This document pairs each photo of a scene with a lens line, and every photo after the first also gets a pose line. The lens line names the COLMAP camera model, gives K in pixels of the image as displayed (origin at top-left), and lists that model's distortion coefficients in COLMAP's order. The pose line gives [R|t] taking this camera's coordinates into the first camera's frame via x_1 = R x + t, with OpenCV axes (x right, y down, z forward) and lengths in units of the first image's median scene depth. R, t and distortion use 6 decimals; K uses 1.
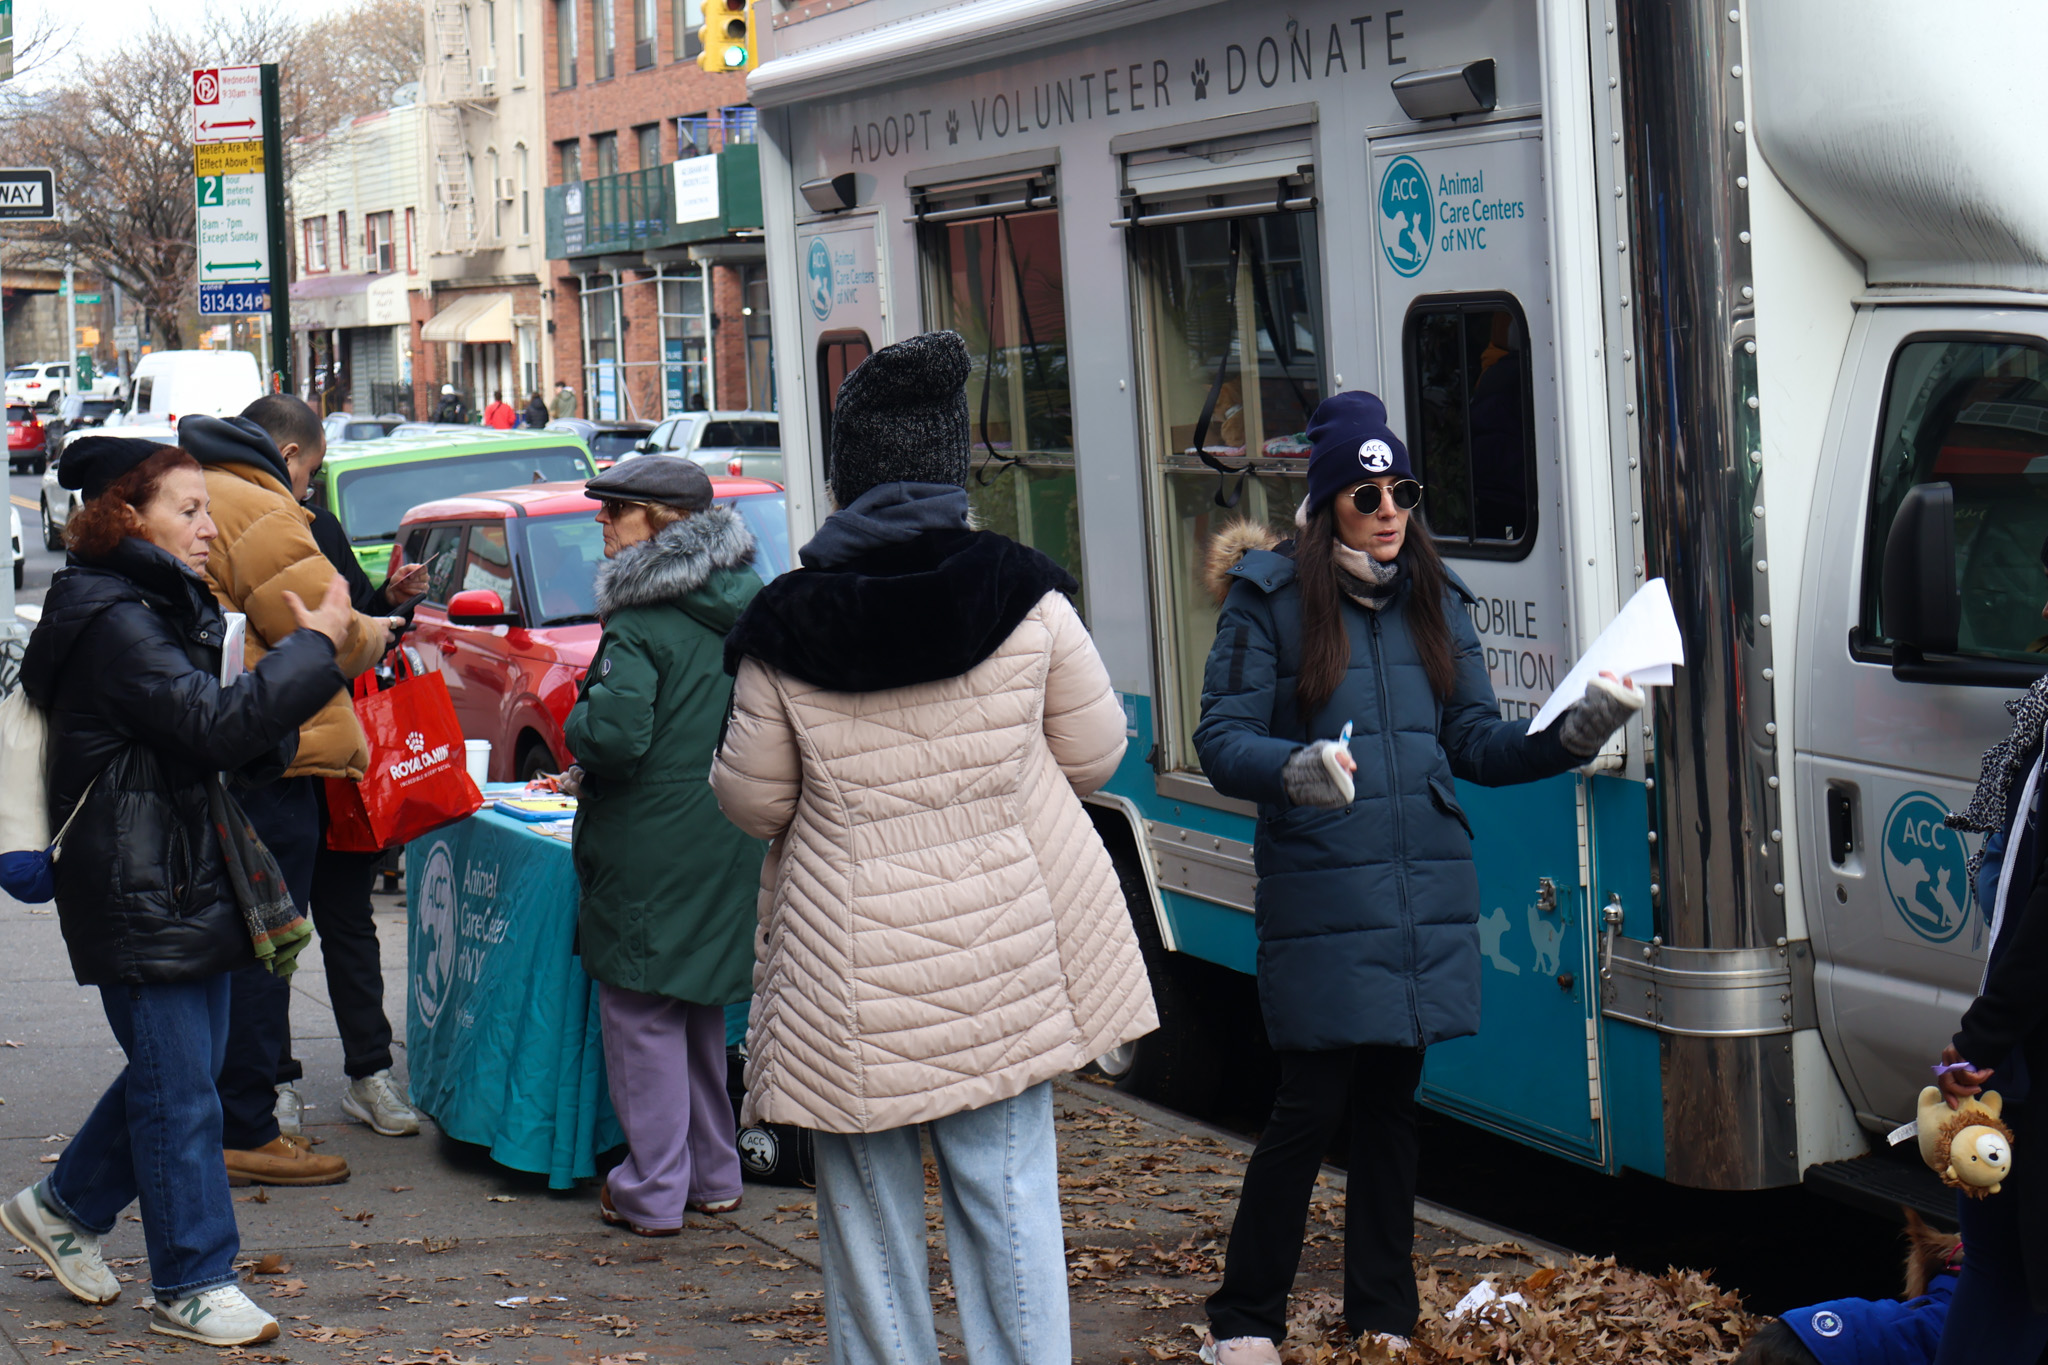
lens RADIAL K [[4047.7, 0, 1024.0], [0, 4047.7, 682.5], [0, 0, 1]] dist [-0.001540, 0.013356]
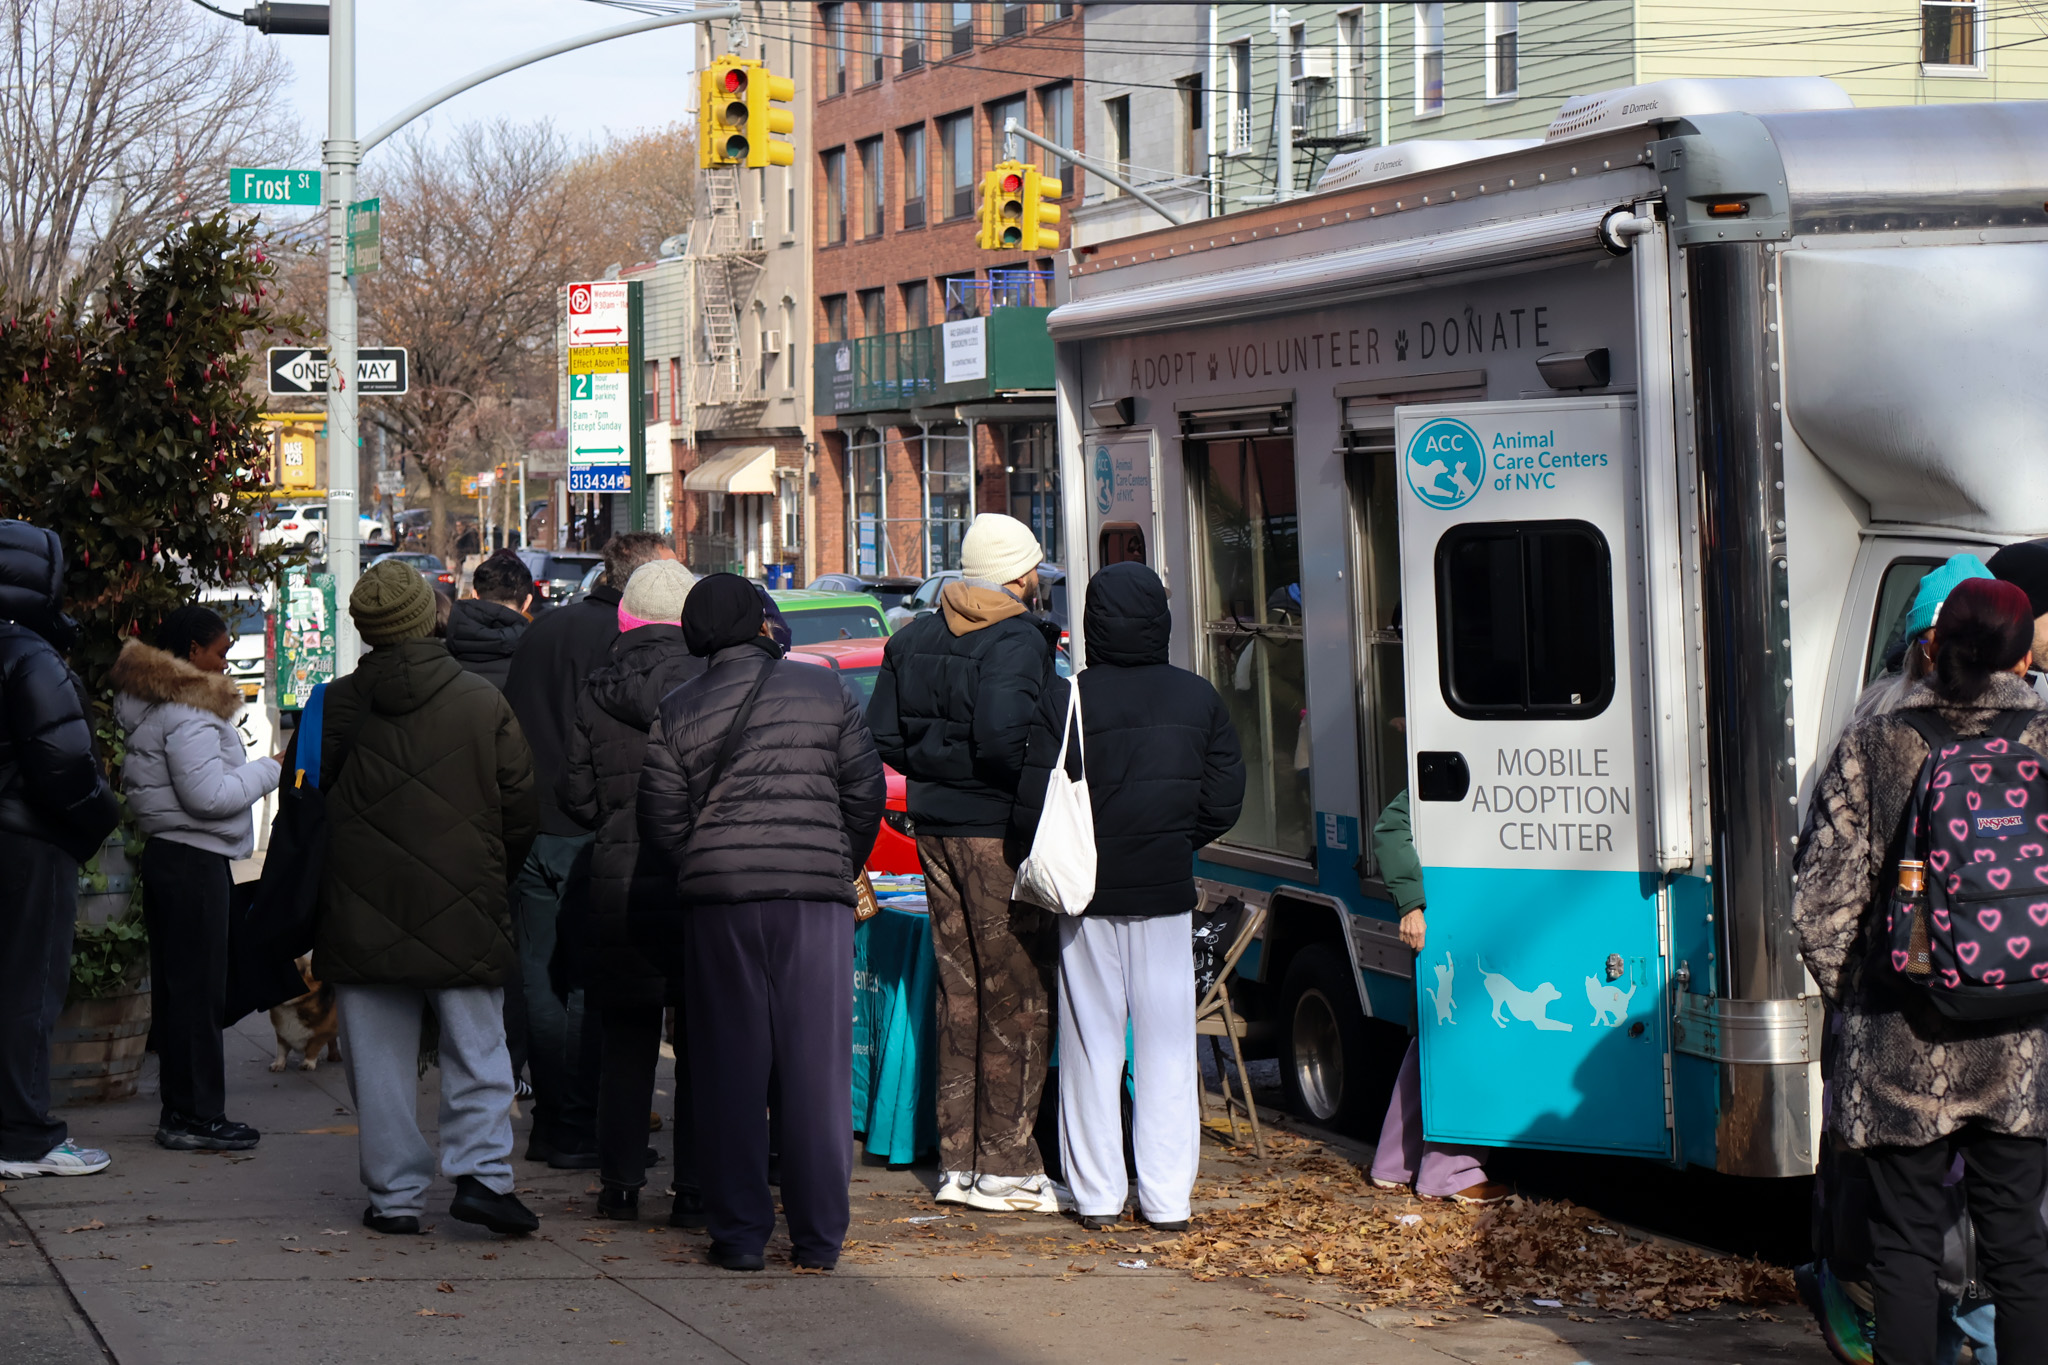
lens RADIAL K [[4256.0, 0, 1024.0], [0, 4256.0, 682.5], [0, 0, 1]] dist [-0.095461, -0.102611]
pose [[0.997927, 0.019464, -0.061349, 0.003589], [-0.021852, 0.999020, -0.038501, 0.006889], [0.060540, 0.039762, 0.997374, -0.166889]]
